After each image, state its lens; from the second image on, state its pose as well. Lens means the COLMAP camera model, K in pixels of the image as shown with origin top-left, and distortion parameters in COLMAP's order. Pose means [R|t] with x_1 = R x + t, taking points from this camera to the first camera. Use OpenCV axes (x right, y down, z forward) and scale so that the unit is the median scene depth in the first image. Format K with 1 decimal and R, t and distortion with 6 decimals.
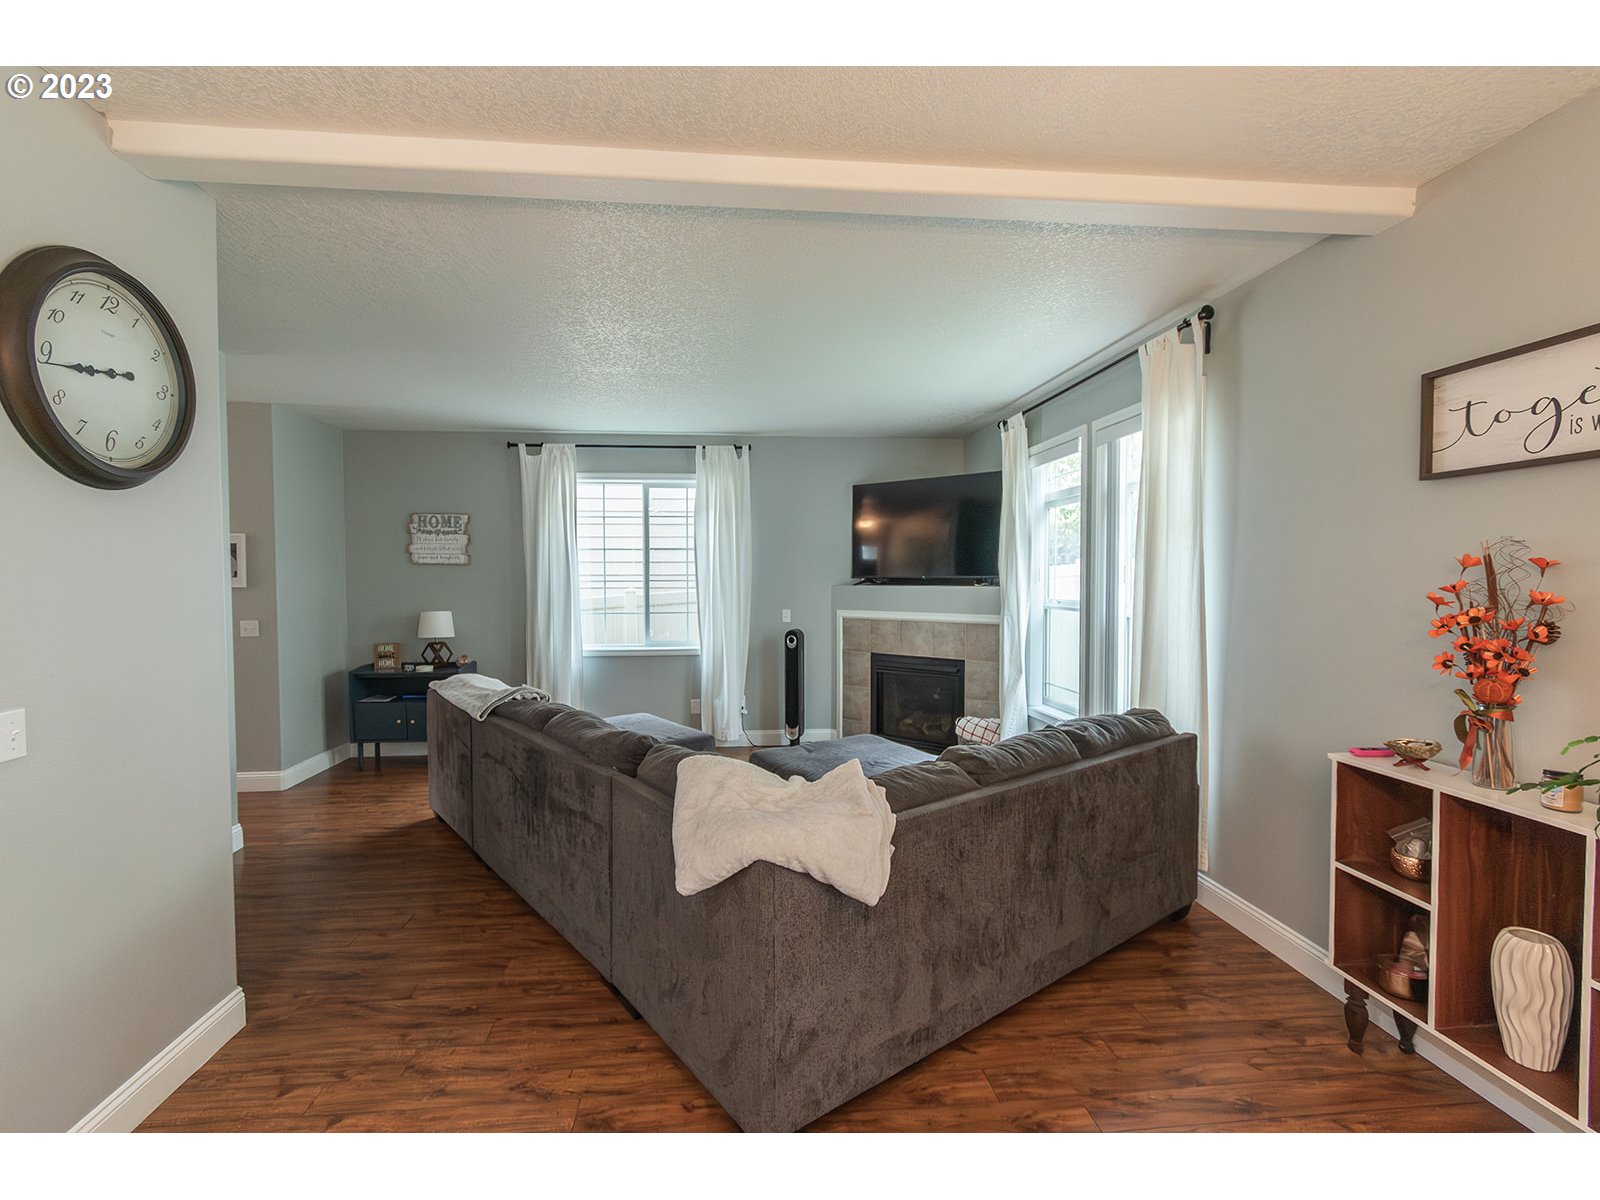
lens RADIAL K [[722.6, 0, 786.7], [0, 722.6, 601.2], [0, 0, 1]] dist [0.004200, -0.002528]
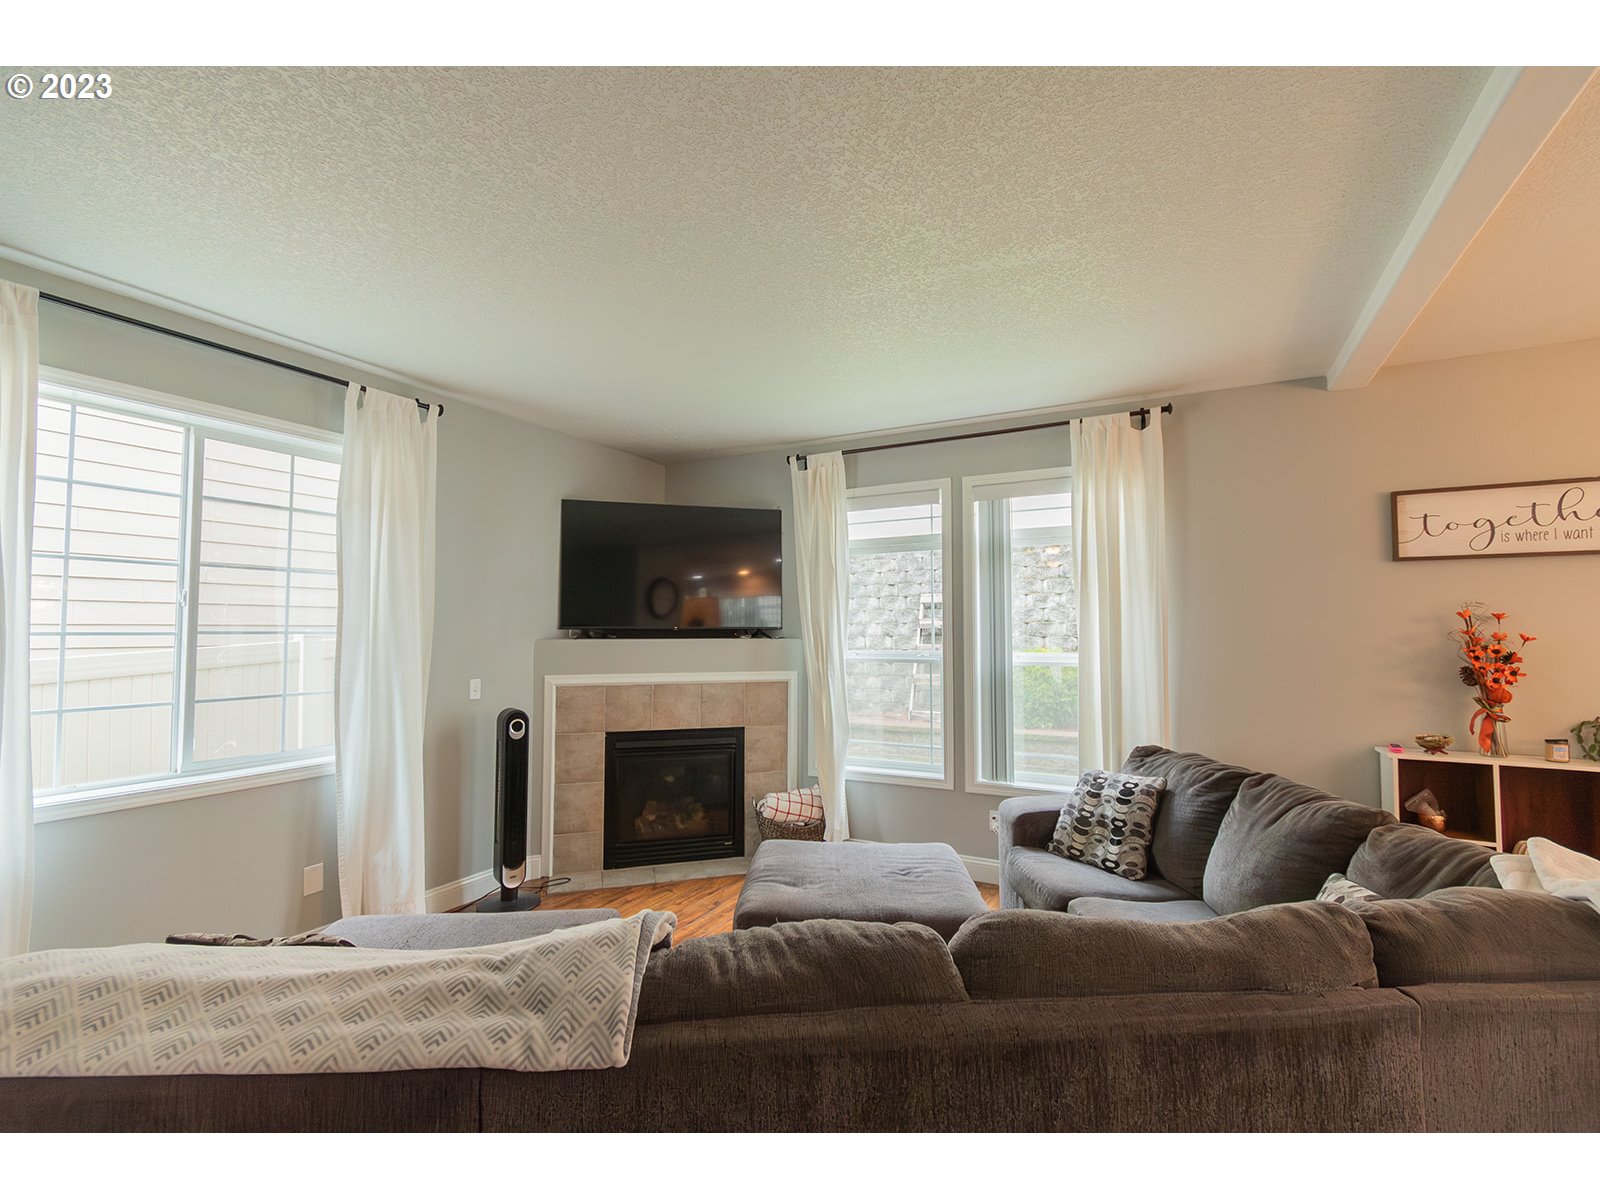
lens RADIAL K [[722.6, 0, 797.3], [0, 722.6, 601.5], [0, 0, 1]] dist [0.004200, -0.002528]
pose [[0.555714, 0.036468, 0.830573, -0.400355], [0.028188, 0.997637, -0.062664, -0.009027], [-0.830895, 0.058236, 0.553373, 0.455602]]
